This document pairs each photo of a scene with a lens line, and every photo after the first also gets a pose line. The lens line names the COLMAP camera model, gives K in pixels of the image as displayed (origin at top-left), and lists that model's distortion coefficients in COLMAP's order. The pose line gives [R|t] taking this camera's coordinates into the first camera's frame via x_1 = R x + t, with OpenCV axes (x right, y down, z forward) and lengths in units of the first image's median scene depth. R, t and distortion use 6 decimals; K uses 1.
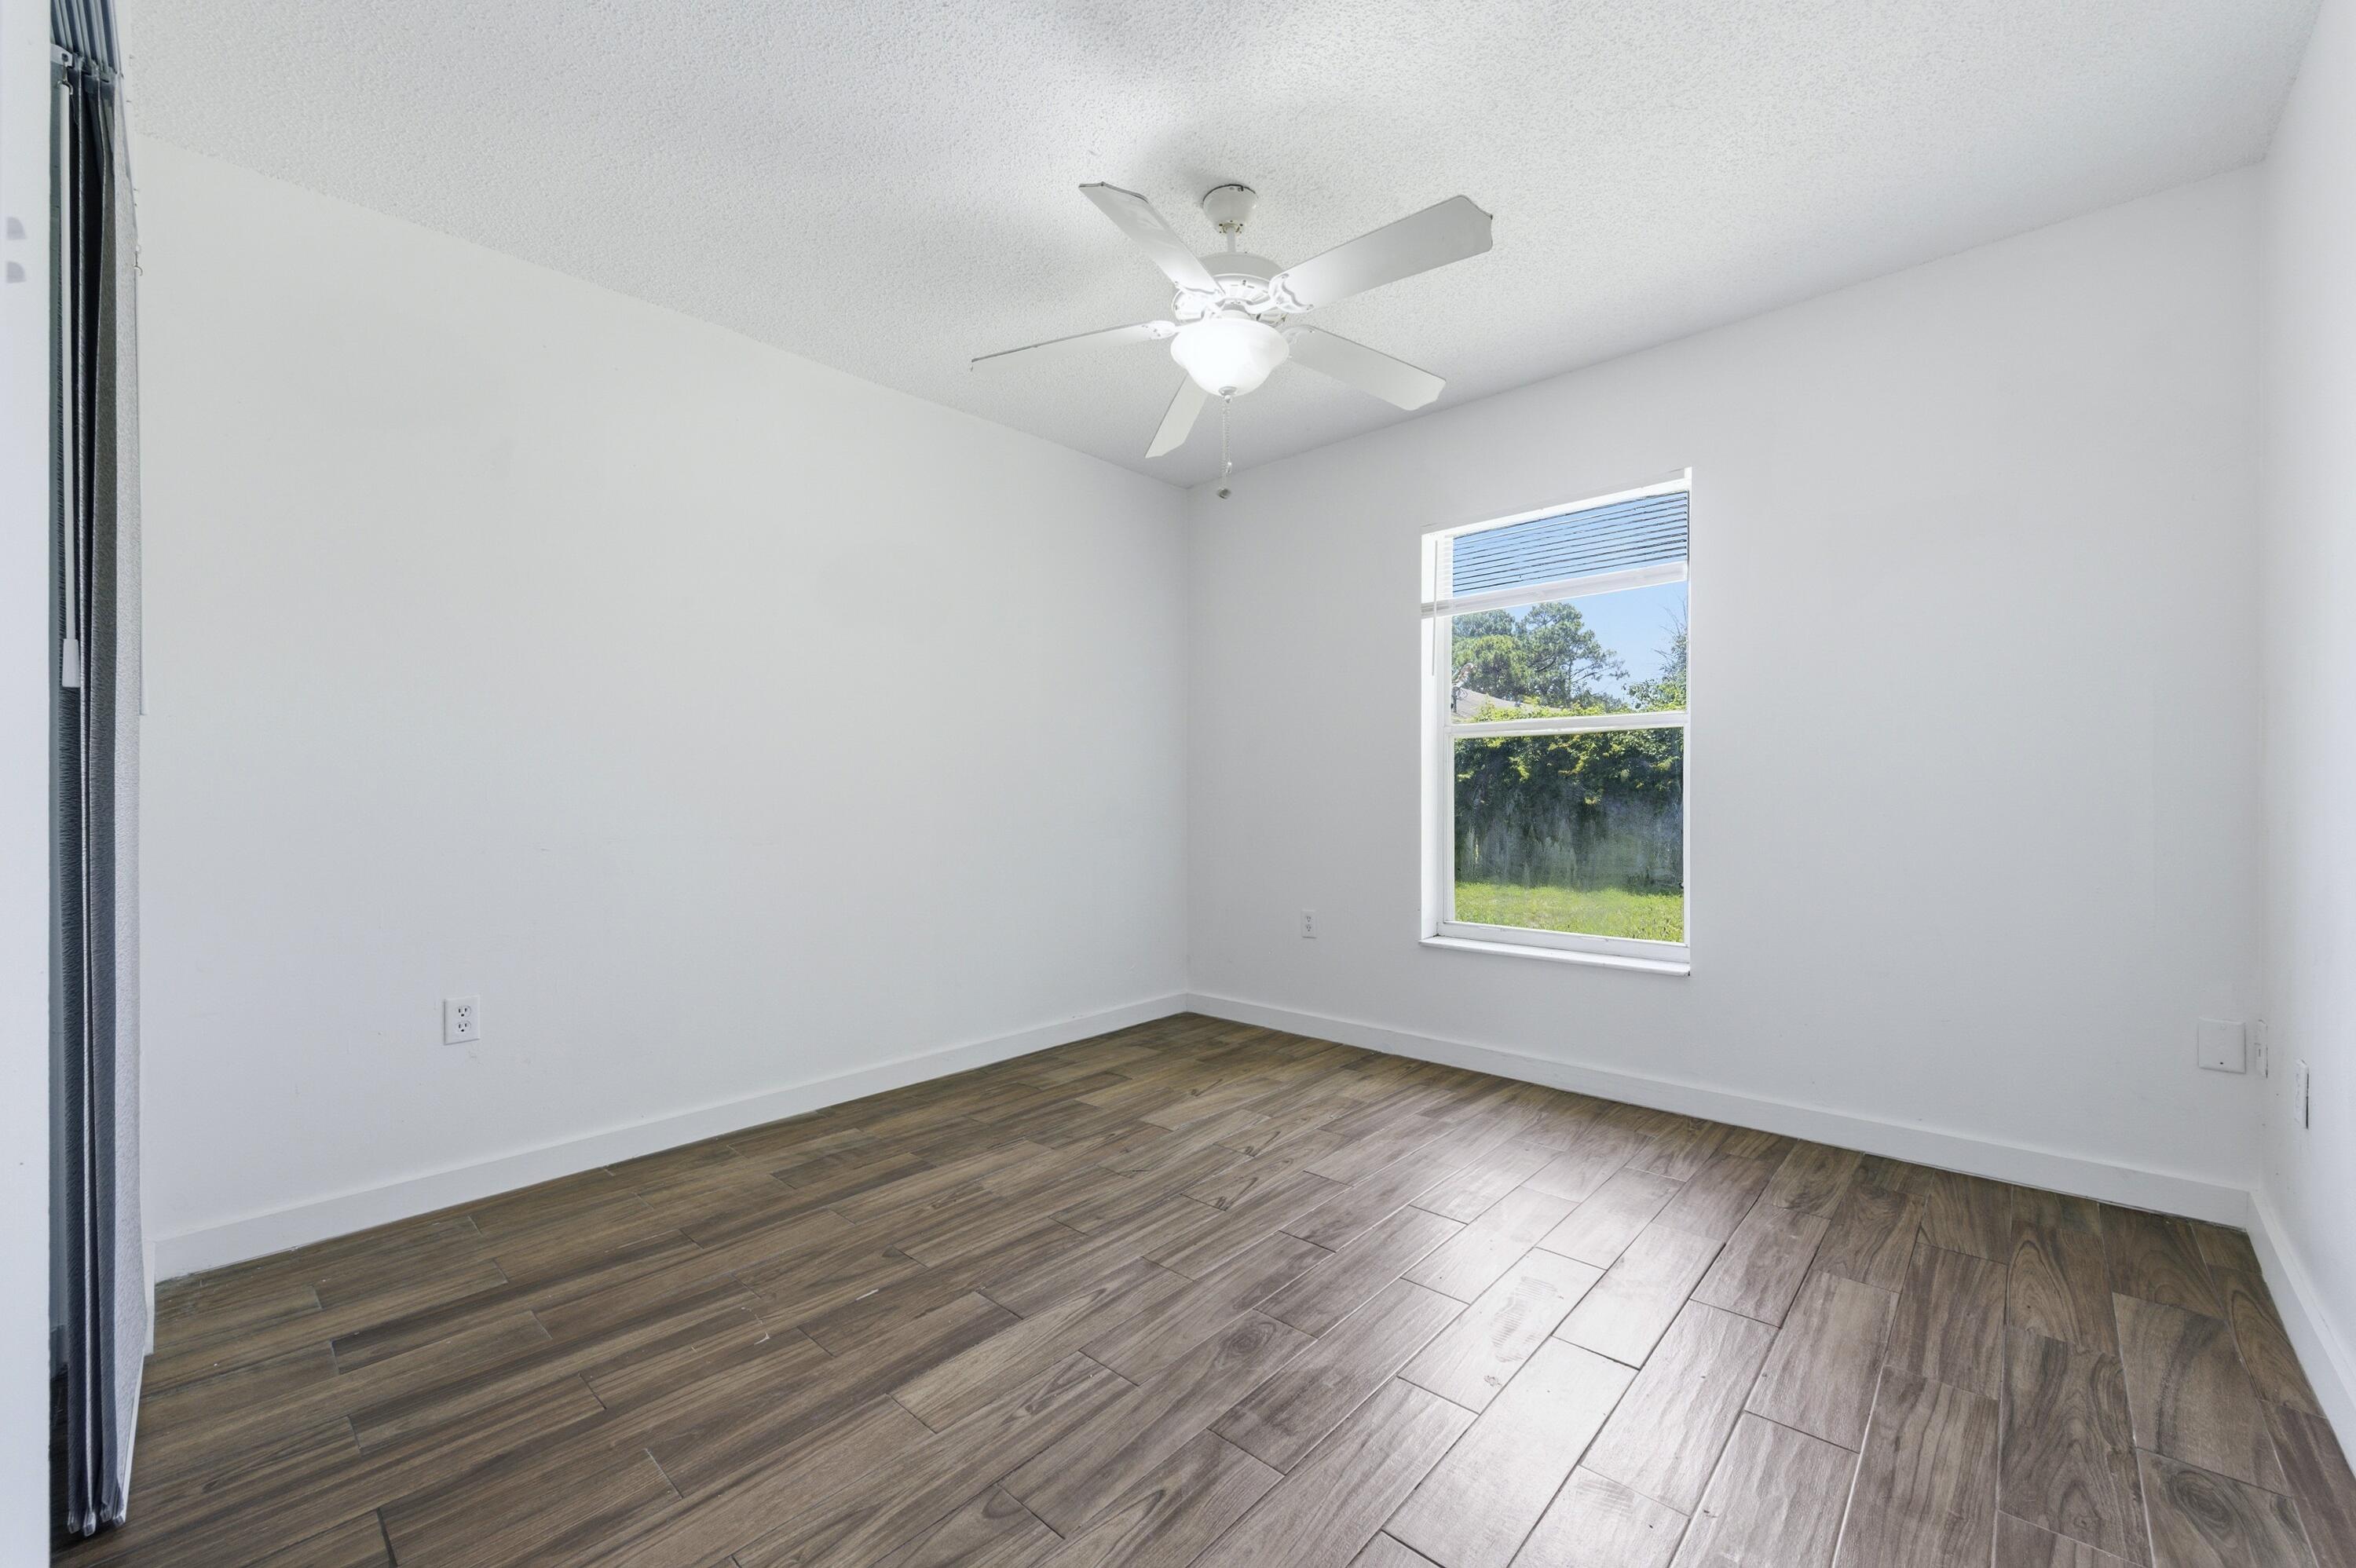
lens RADIAL K [[941.3, 0, 1183.7], [0, 941.3, 790.7], [0, 0, 1]] dist [-0.003466, -0.000715]
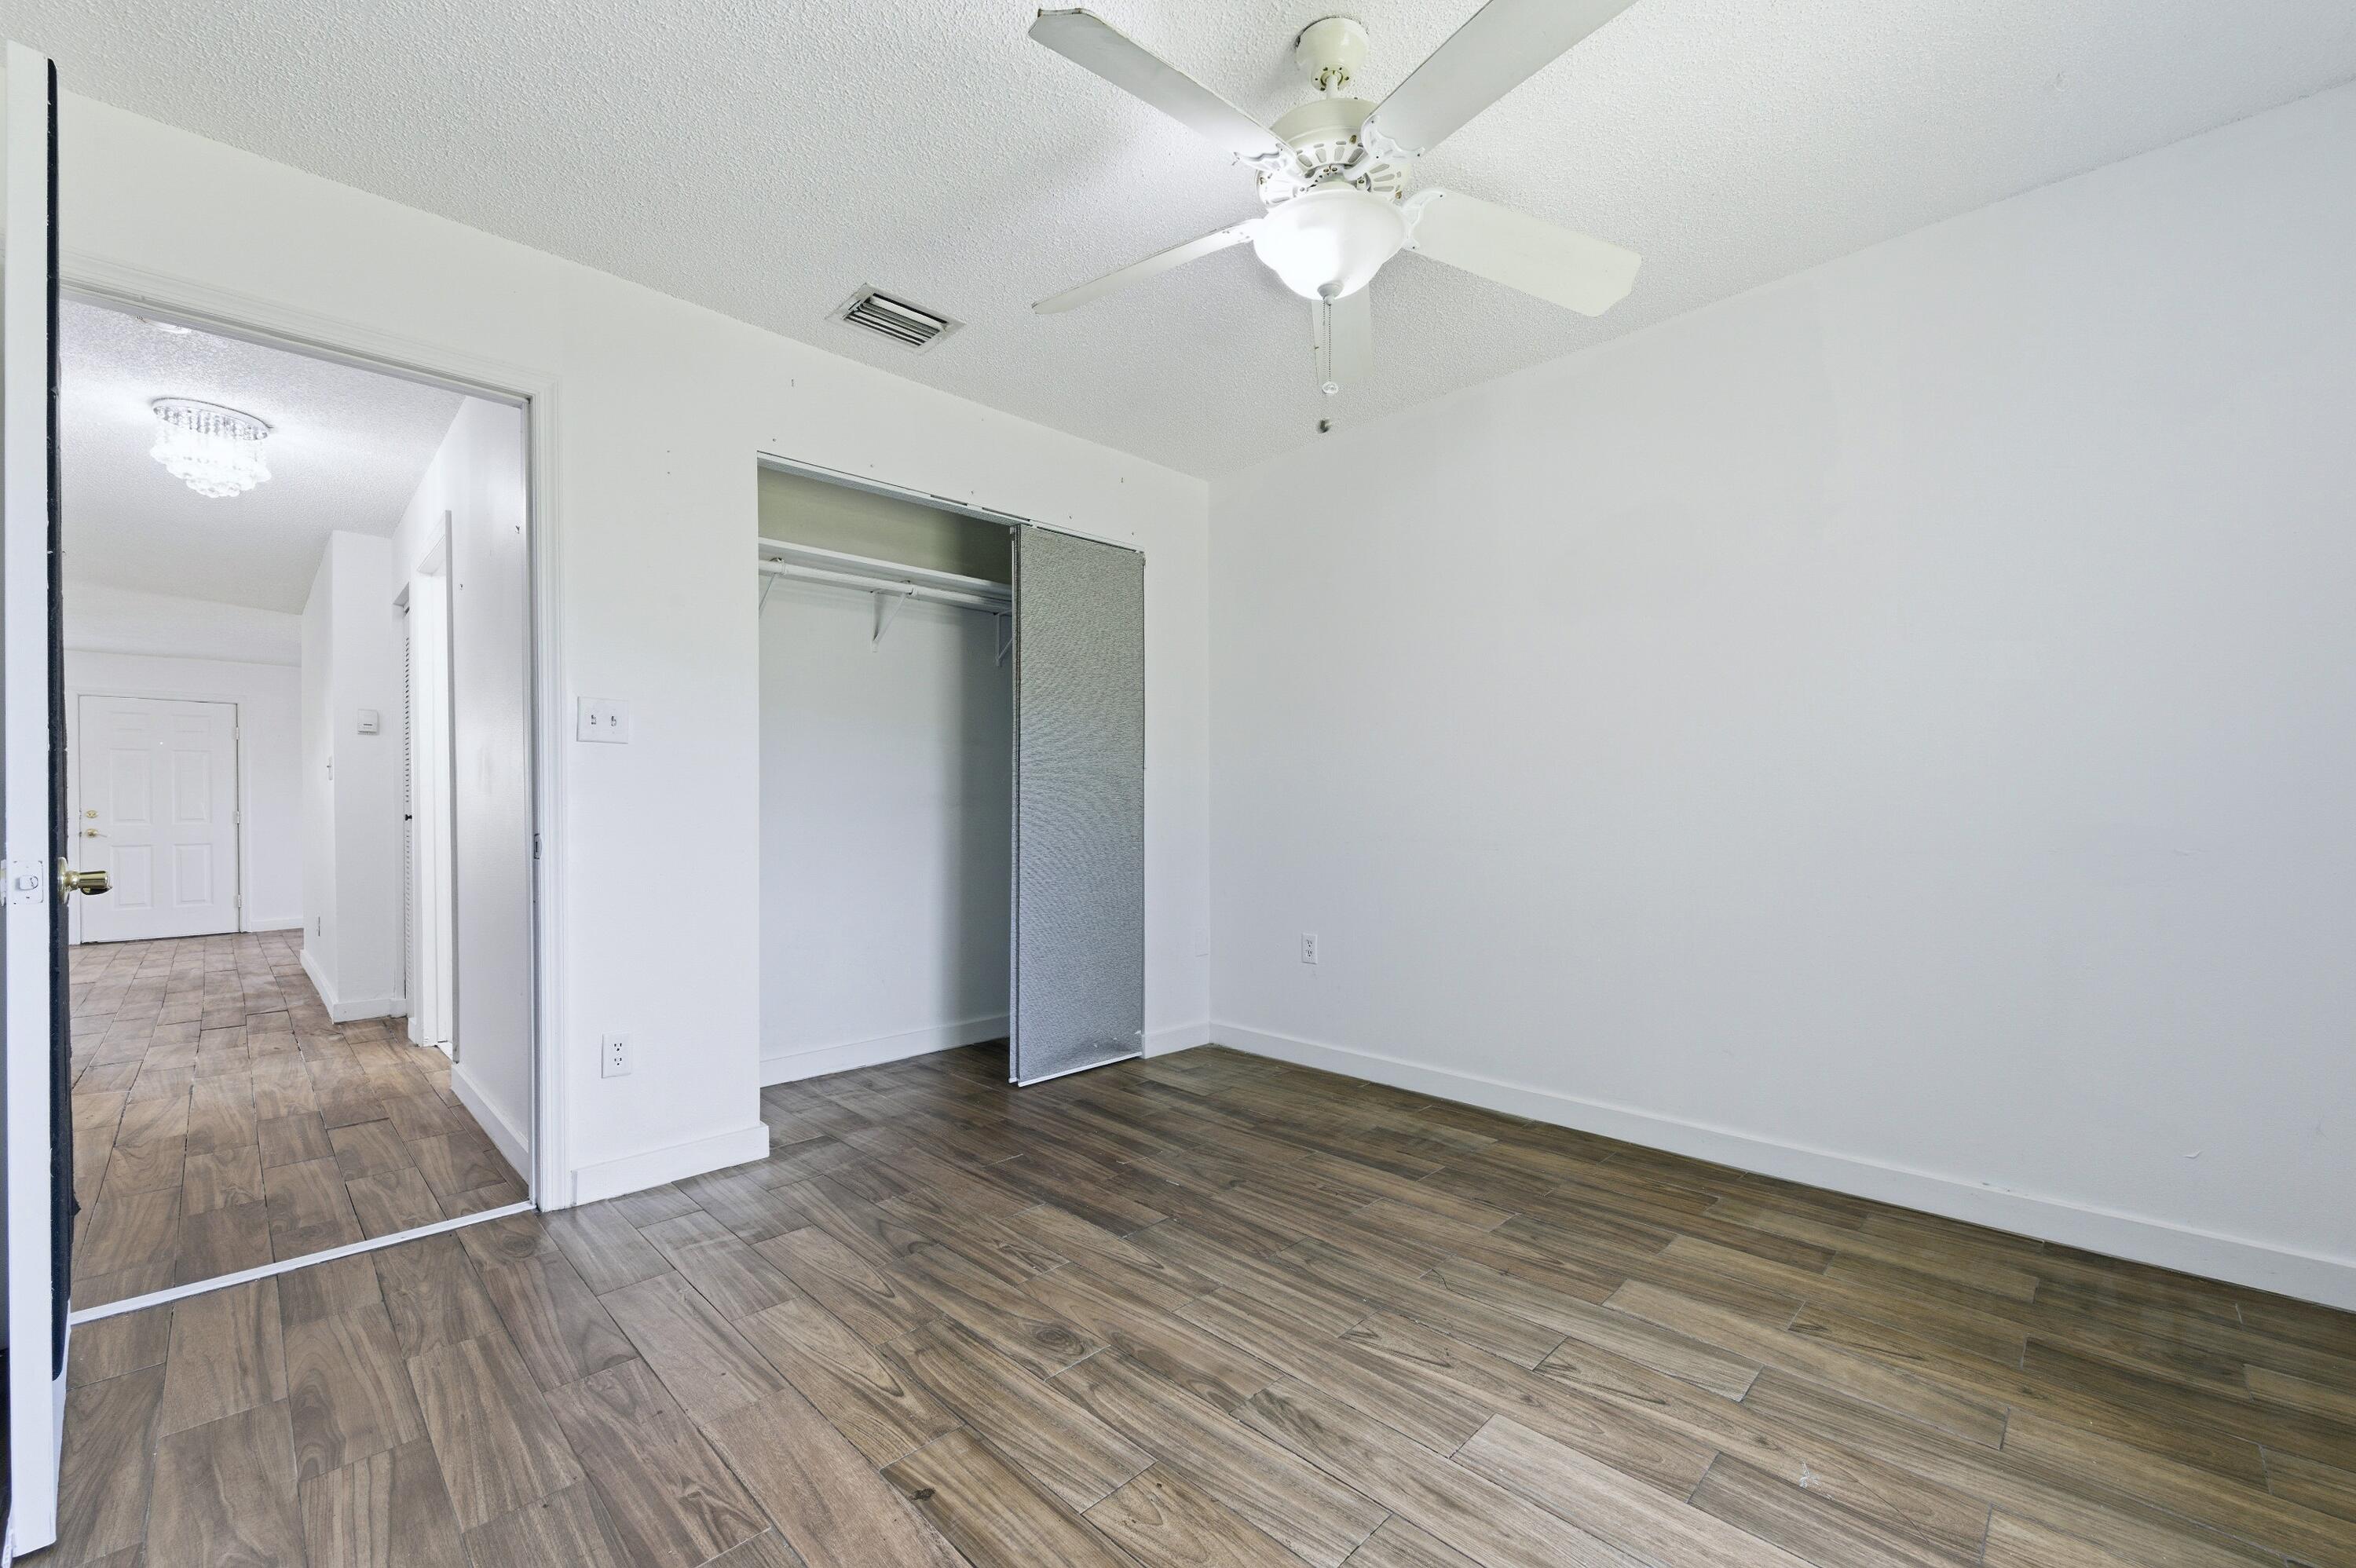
lens RADIAL K [[941.3, 0, 1184.3], [0, 941.3, 799.6], [0, 0, 1]] dist [-0.003466, -0.000715]
pose [[-0.037371, 0.001673, -0.999300, 0.762472], [0.005539, 0.999984, 0.001467, -0.004021], [0.999286, -0.005480, -0.037380, 0.826101]]
